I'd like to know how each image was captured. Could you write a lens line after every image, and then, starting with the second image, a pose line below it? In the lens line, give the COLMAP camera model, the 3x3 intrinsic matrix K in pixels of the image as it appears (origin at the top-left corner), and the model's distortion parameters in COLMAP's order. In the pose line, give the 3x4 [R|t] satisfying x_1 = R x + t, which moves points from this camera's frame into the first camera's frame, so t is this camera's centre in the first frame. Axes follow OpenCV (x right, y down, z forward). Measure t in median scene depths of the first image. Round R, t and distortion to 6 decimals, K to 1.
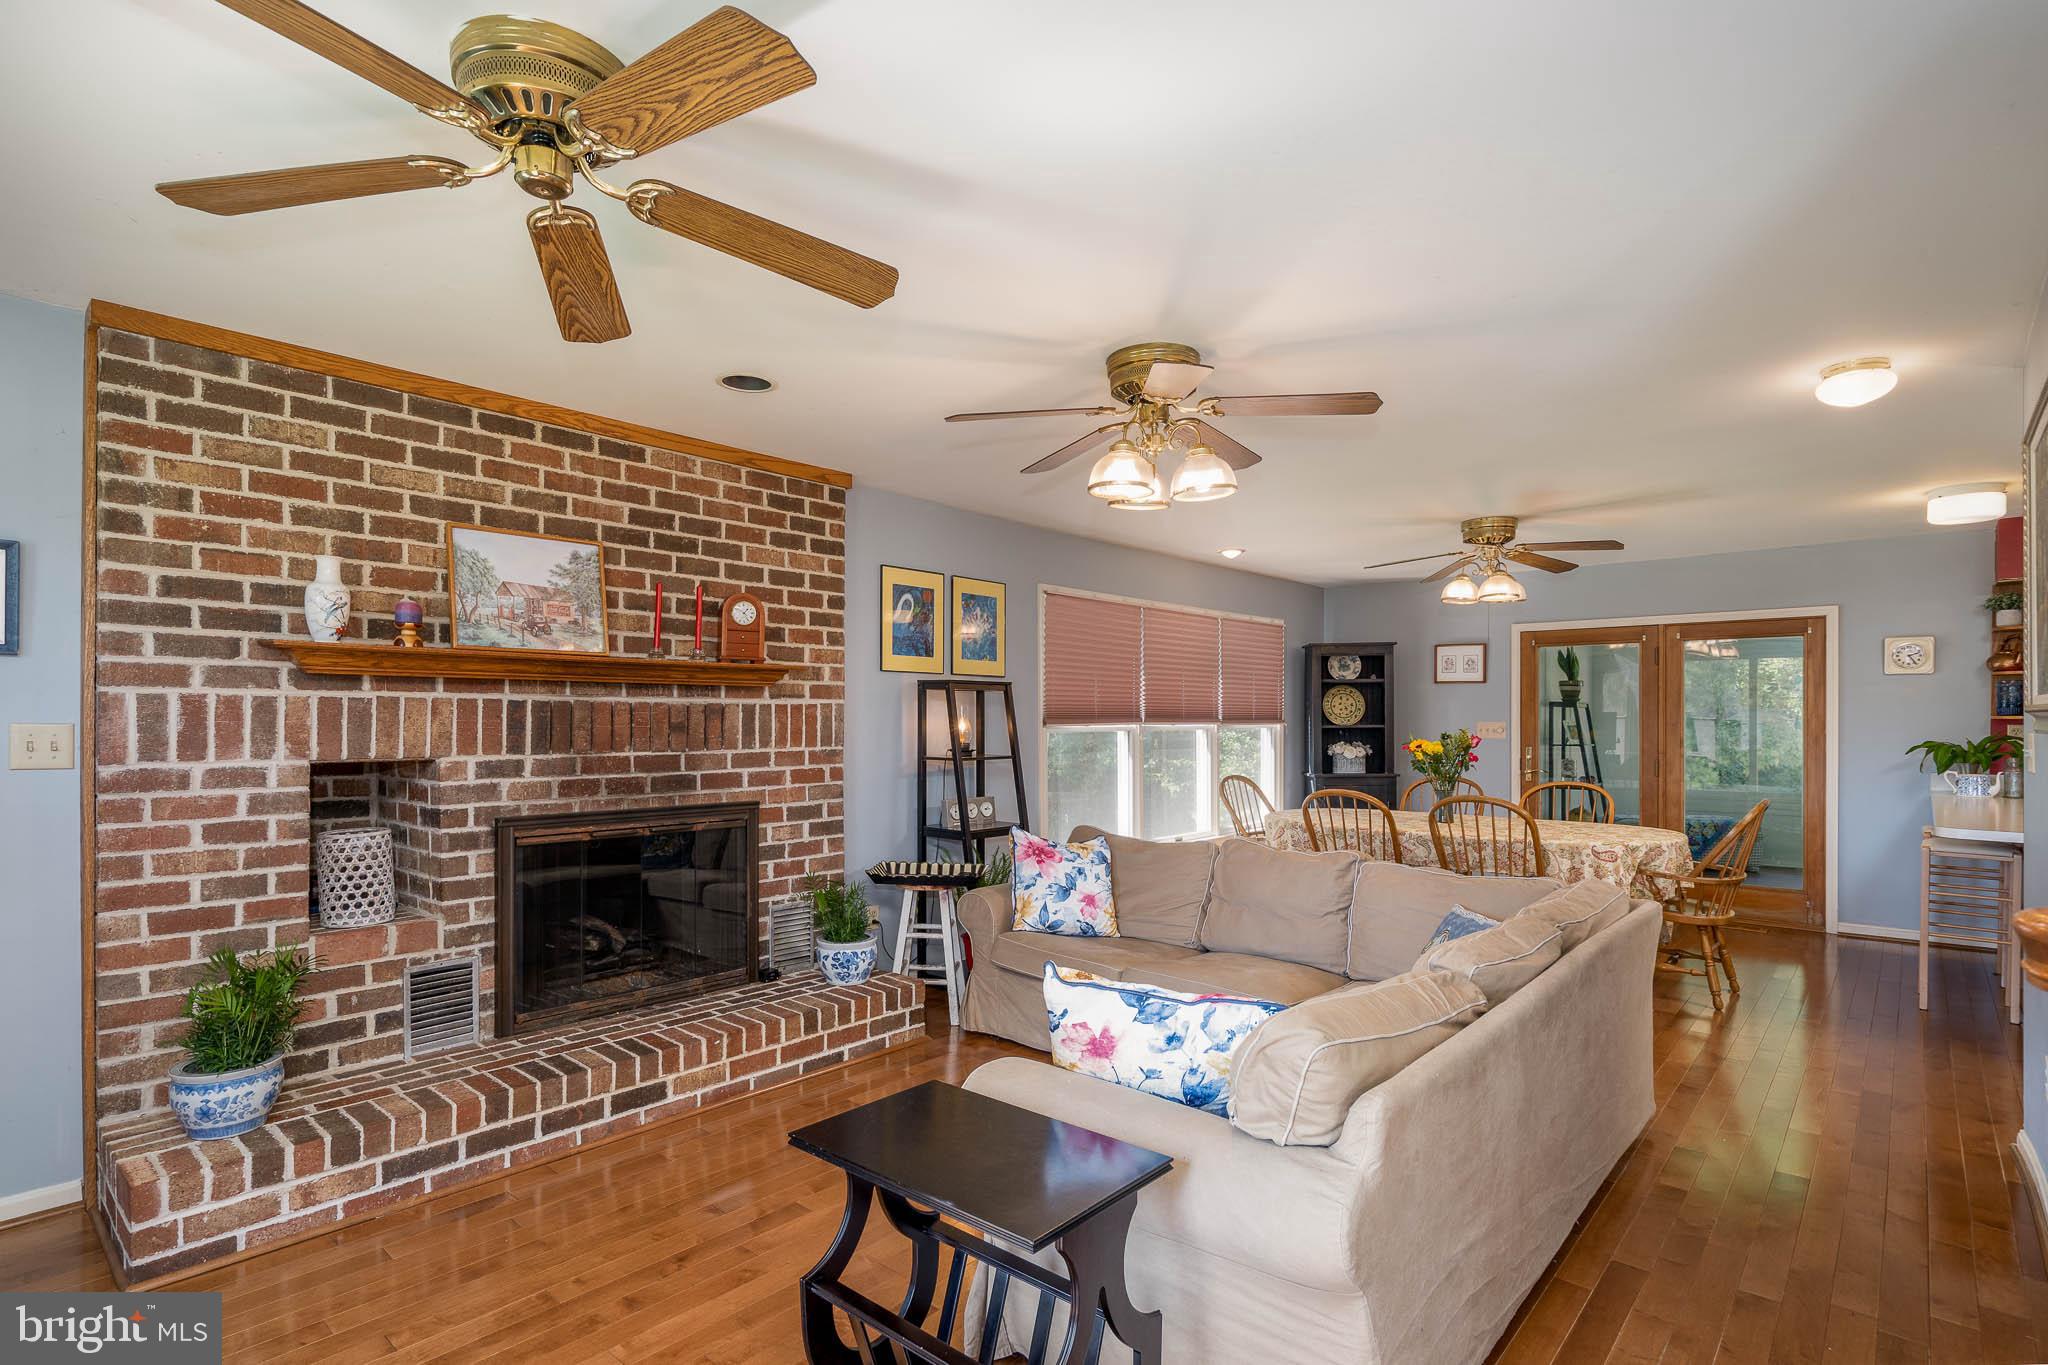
lens RADIAL K [[996.5, 0, 1027.7], [0, 996.5, 722.1], [0, 0, 1]] dist [-0.000305, 0.001529]
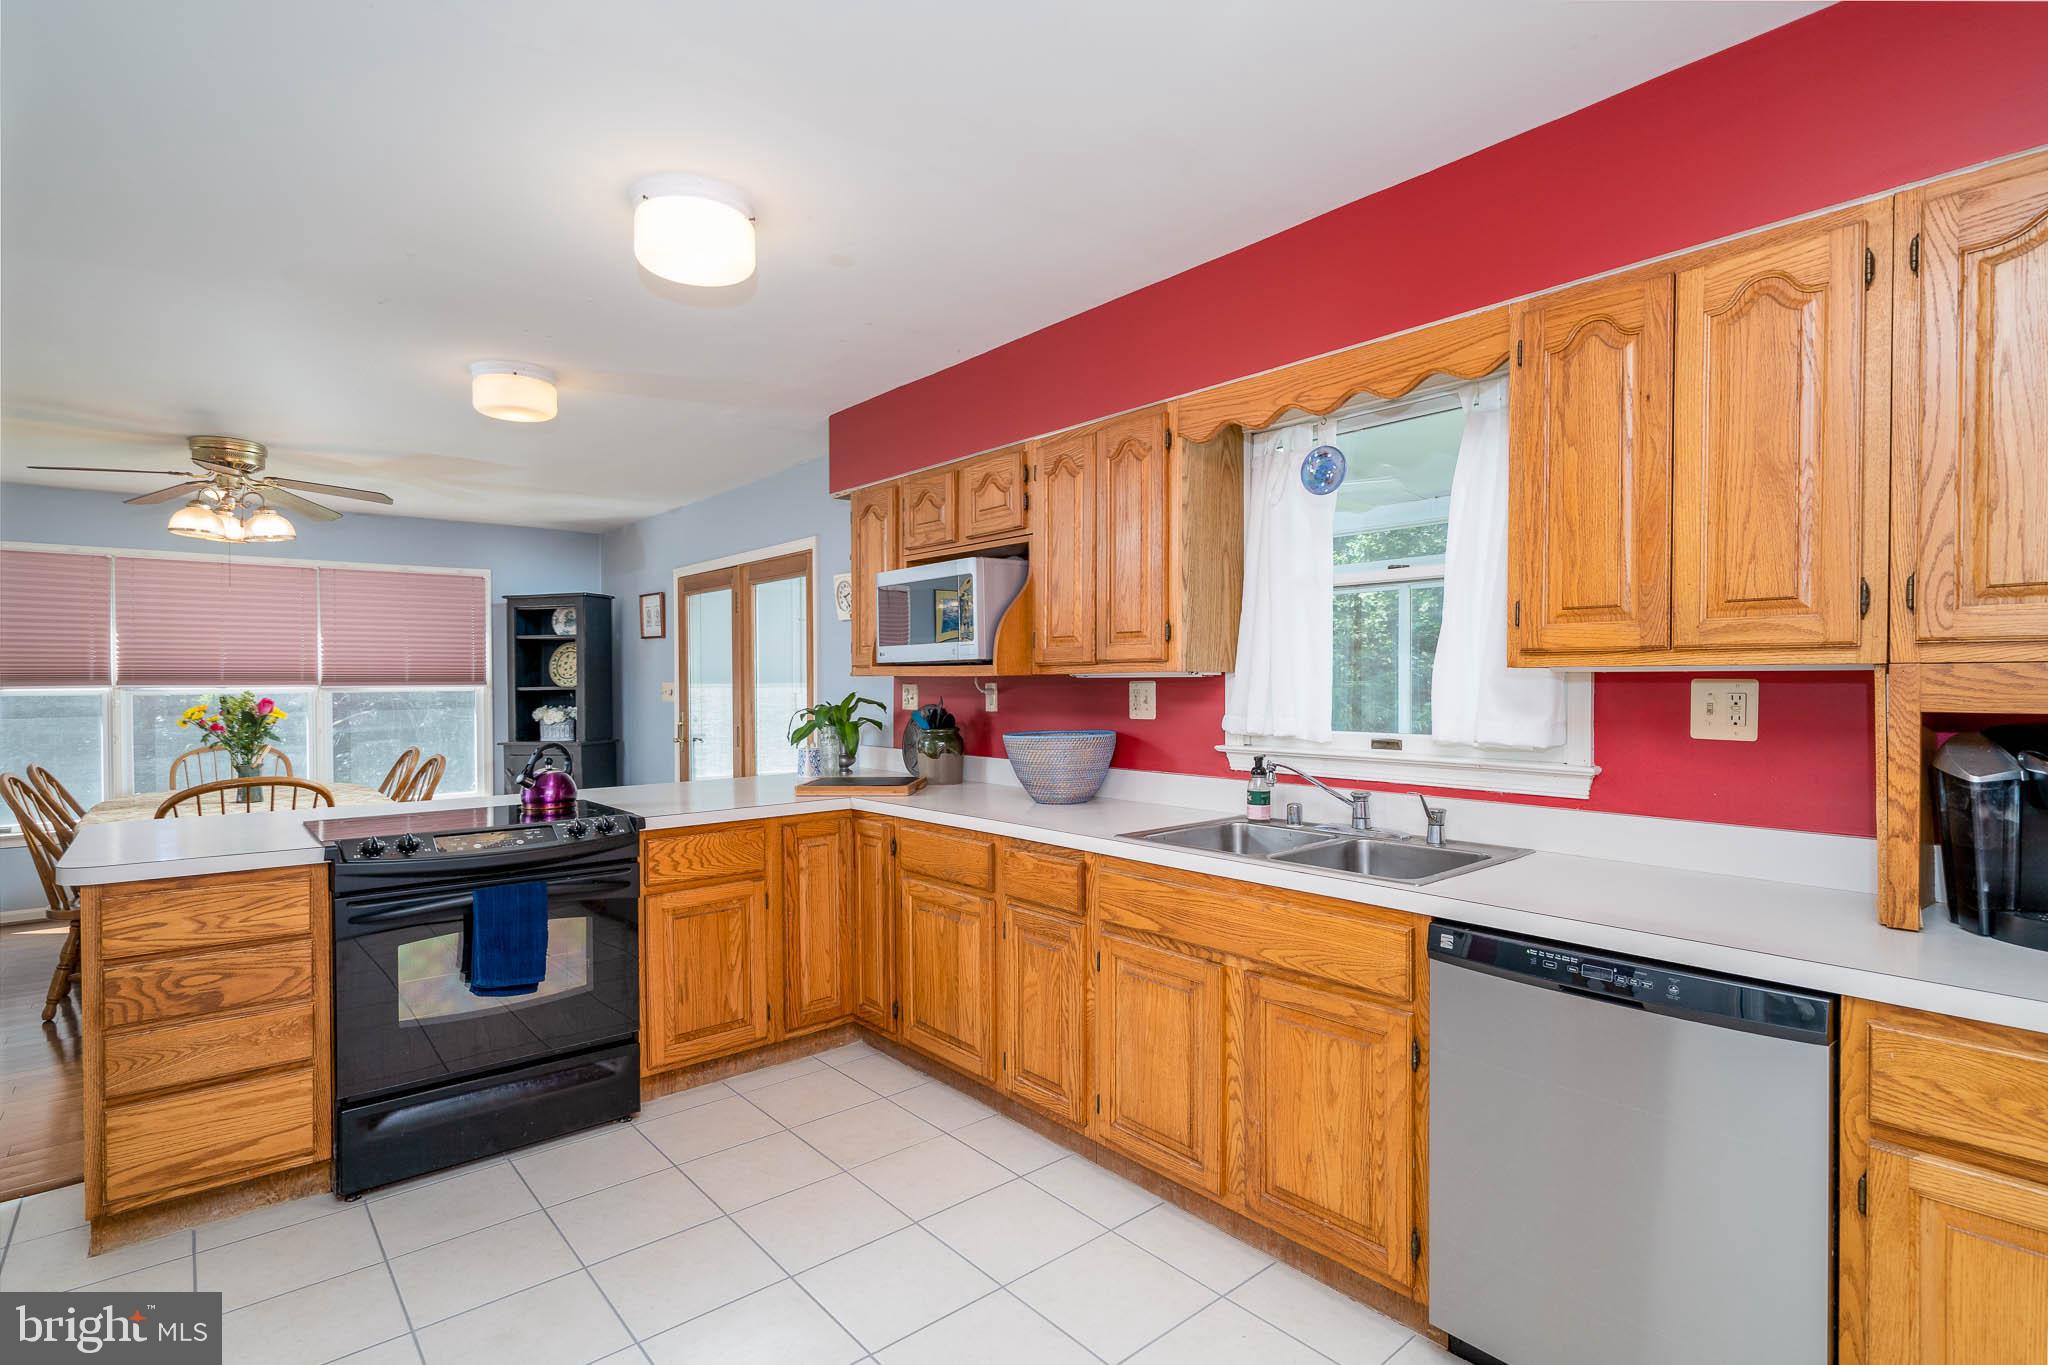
lens RADIAL K [[996.5, 0, 1022.5], [0, 996.5, 689.2], [0, 0, 1]] dist [-0.000305, 0.001529]
pose [[0.990470, -0.003339, -0.137690, 1.620072], [0.004012, 0.999981, 0.004614, 0.004918], [0.137672, -0.005122, 0.990465, 0.340256]]
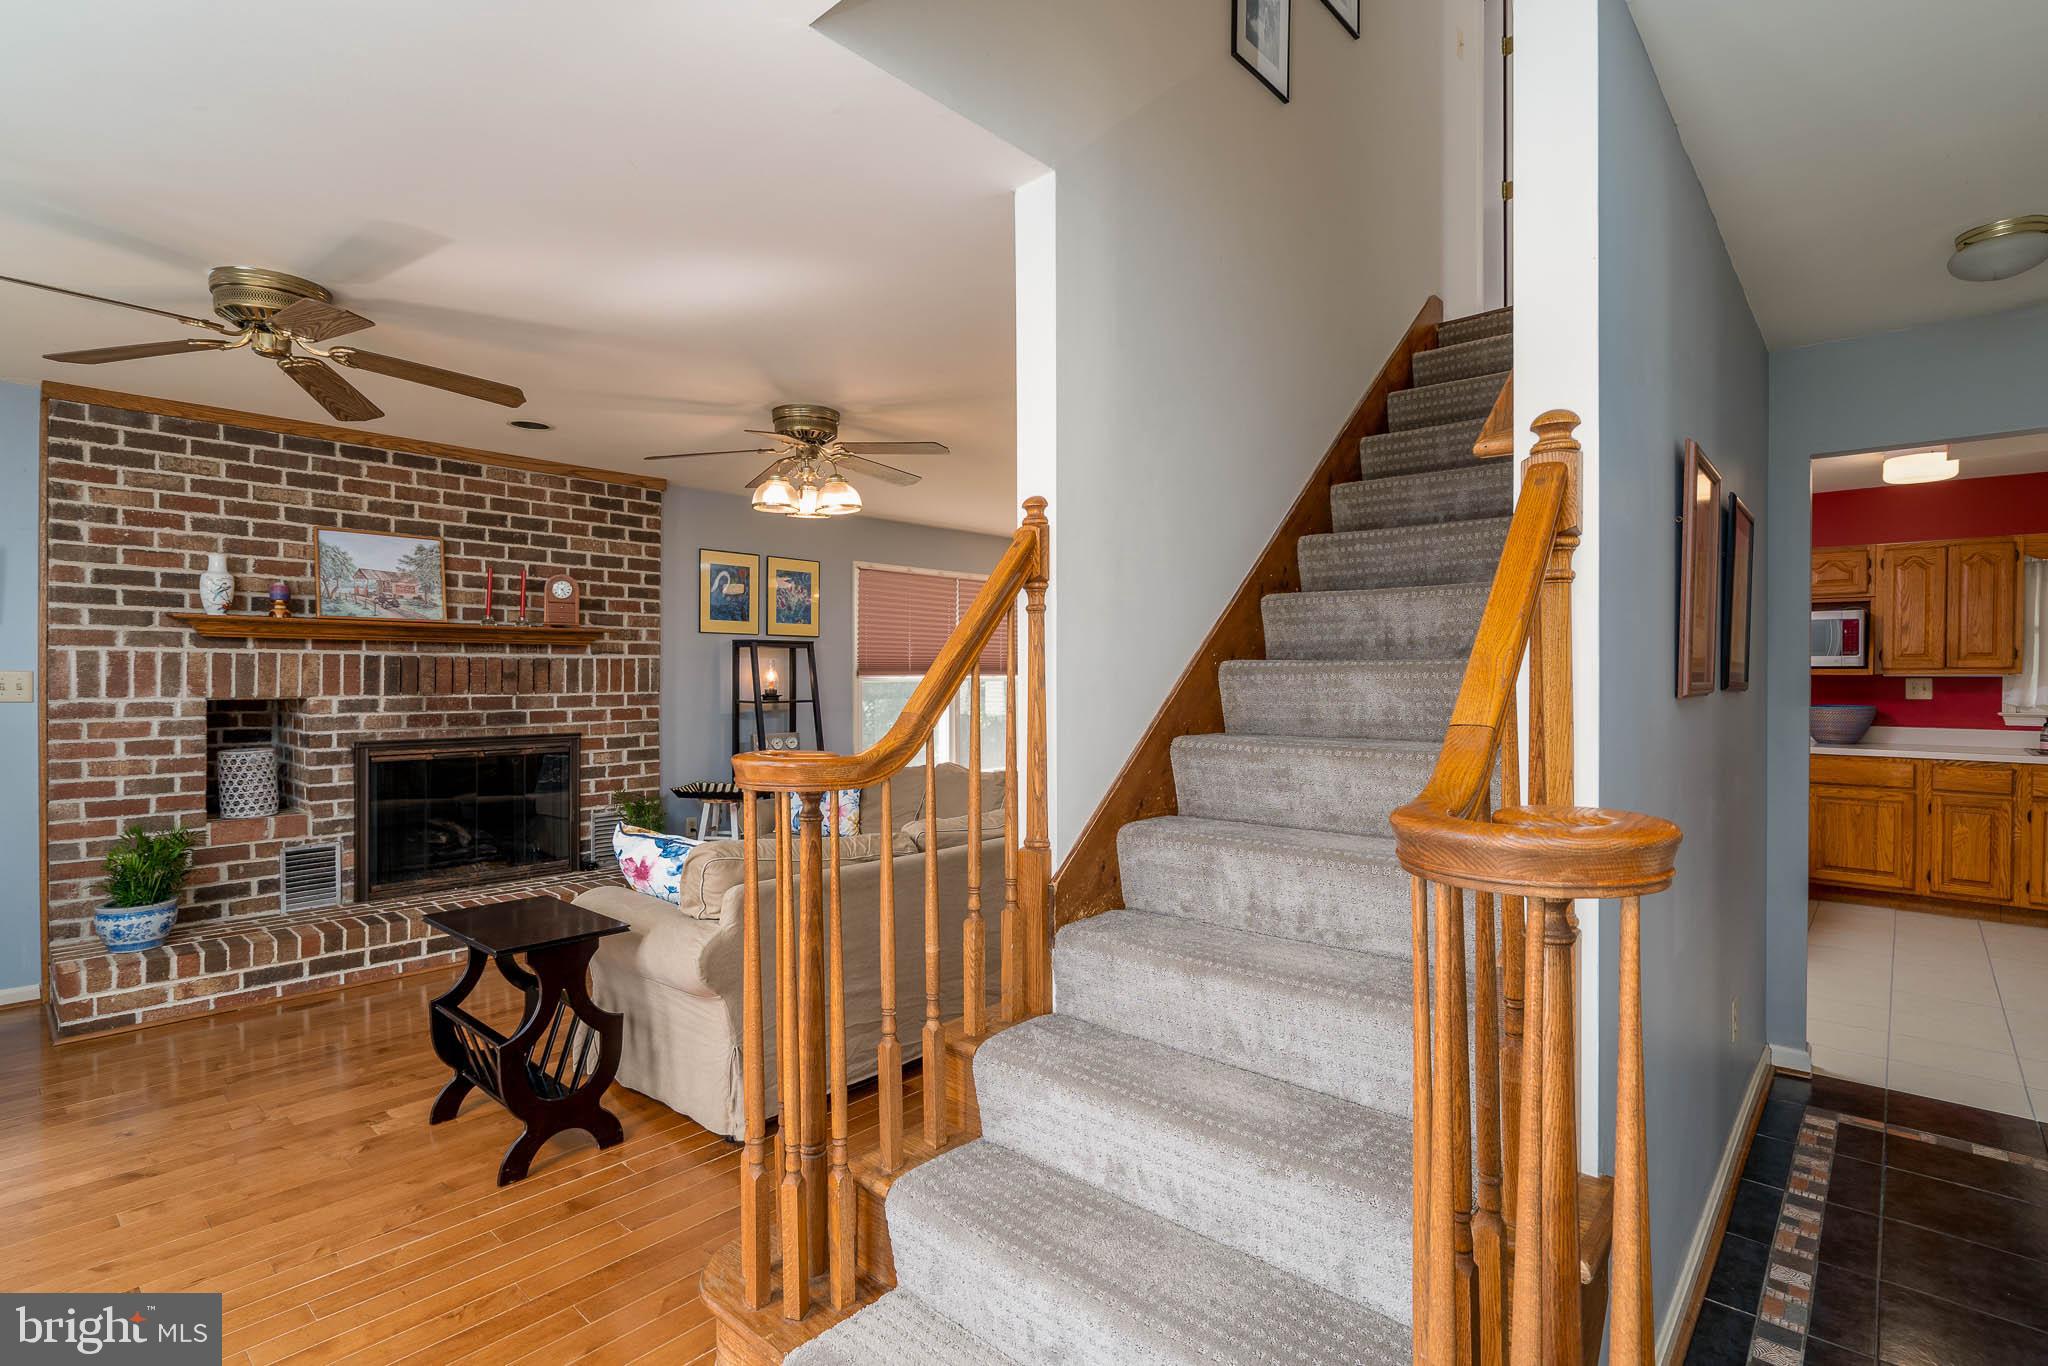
lens RADIAL K [[957.4, 0, 1036.2], [0, 957.4, 680.7], [0, 0, 1]] dist [0.000352, -0.000795]
pose [[0.999989, 0.002938, -0.003543, 0.330231], [-0.002918, 0.999980, 0.005684, 0.002075], [0.003560, -0.005674, 0.999978, -0.251731]]
